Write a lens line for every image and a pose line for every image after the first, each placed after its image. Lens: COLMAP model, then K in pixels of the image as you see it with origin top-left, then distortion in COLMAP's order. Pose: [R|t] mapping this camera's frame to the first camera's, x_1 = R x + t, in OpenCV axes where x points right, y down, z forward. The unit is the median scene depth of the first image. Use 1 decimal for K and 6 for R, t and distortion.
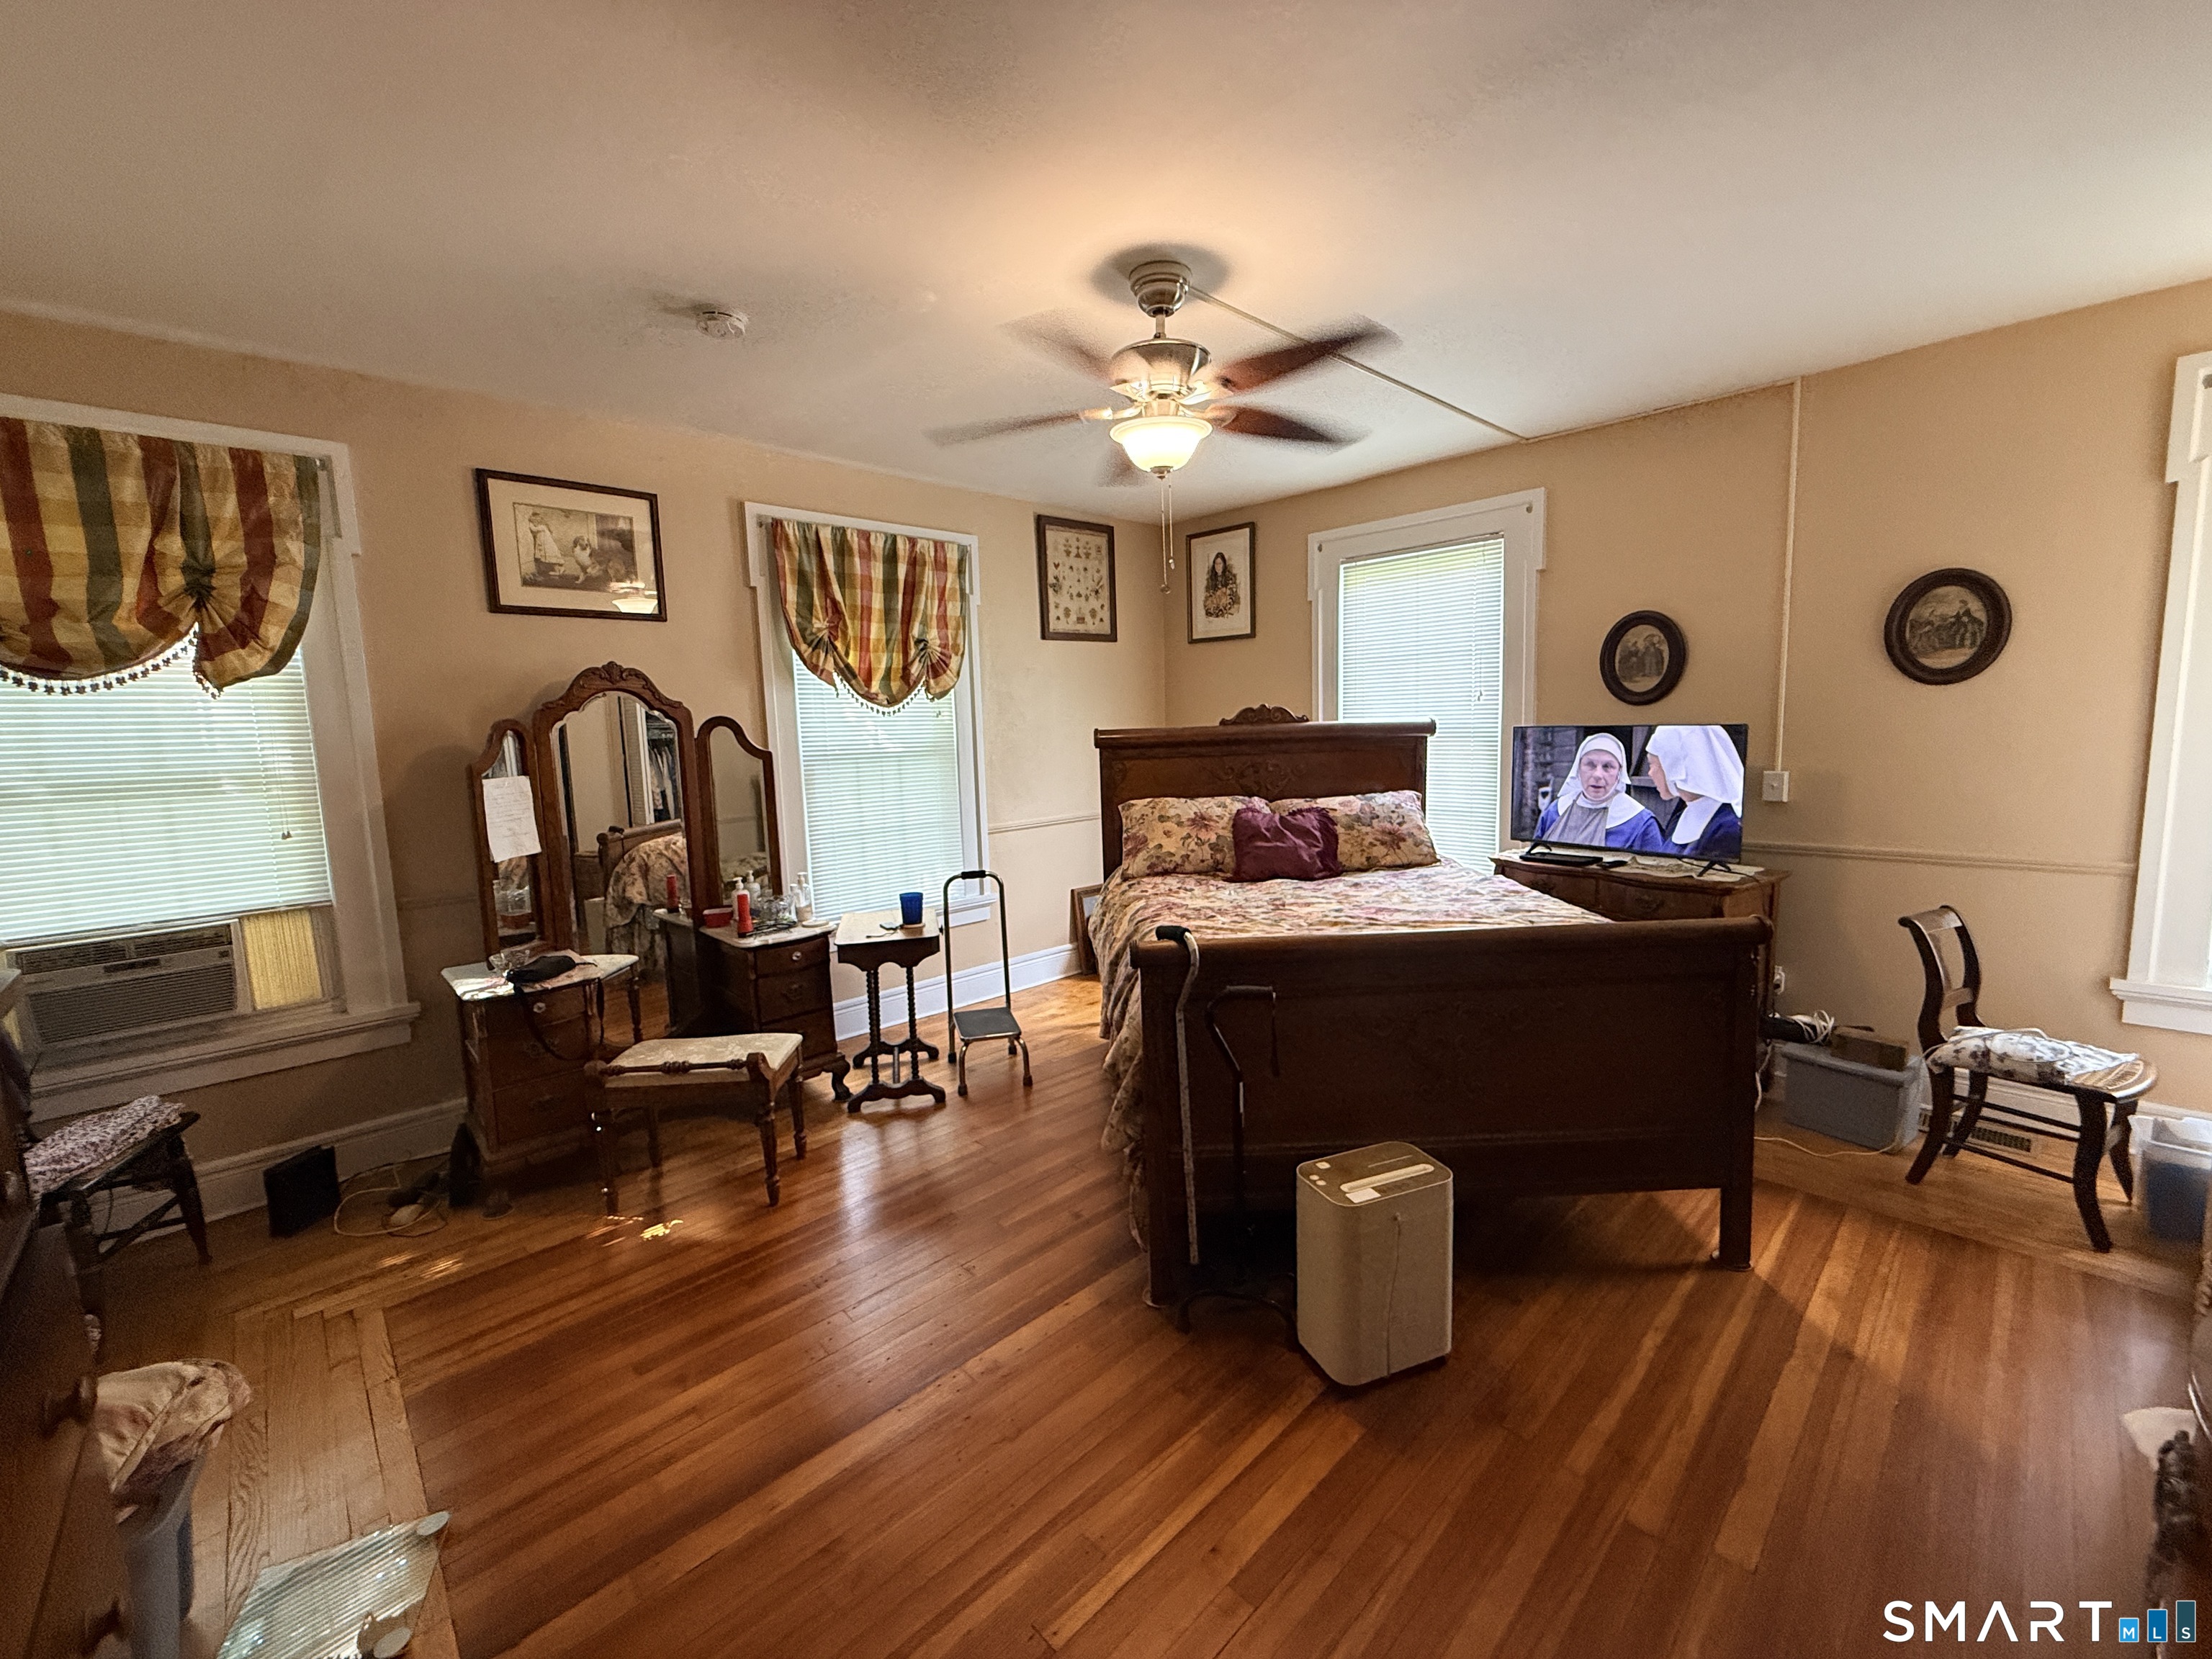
lens RADIAL K [[883.4, 0, 1098.4], [0, 883.4, 827.5], [0, 0, 1]] dist [-0.003594, 0.002306]
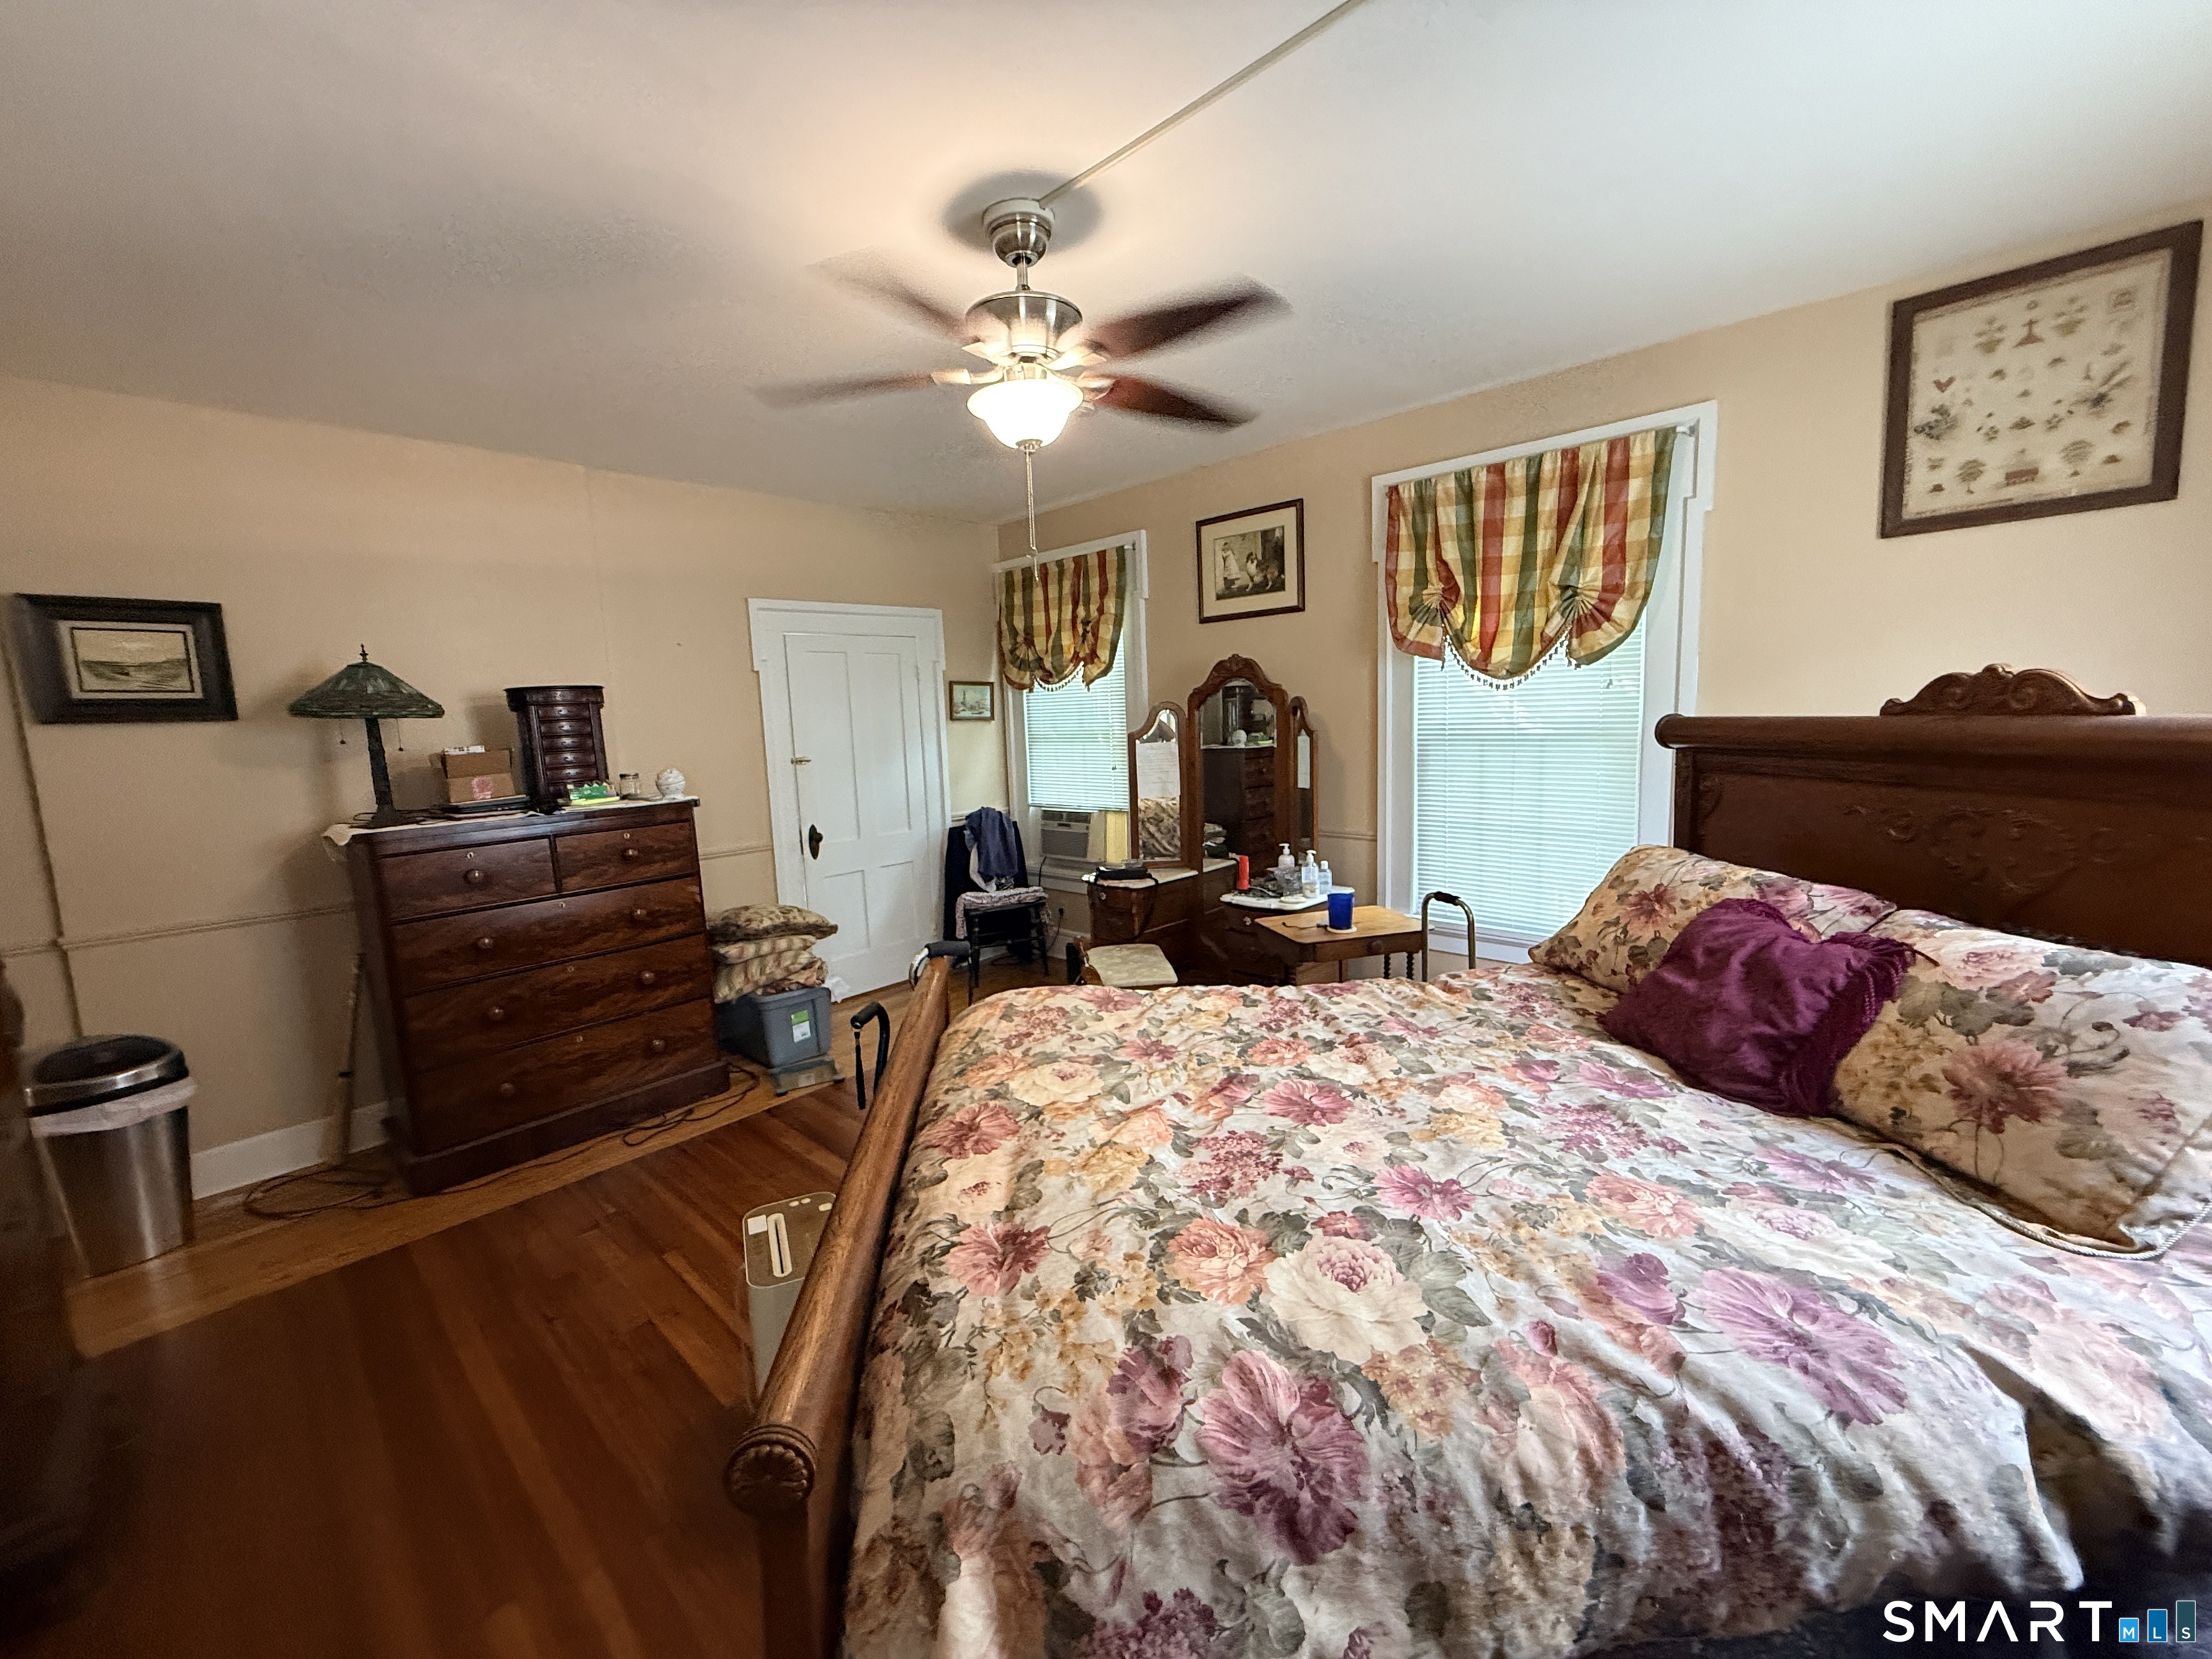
lens RADIAL K [[883.4, 0, 1098.4], [0, 883.4, 827.5], [0, 0, 1]] dist [-0.003594, 0.002306]
pose [[0.055537, 0.159701, -0.985602, 0.610951], [-0.077612, 0.984829, 0.155202, -0.107362], [0.995436, 0.067875, 0.067089, 0.633370]]
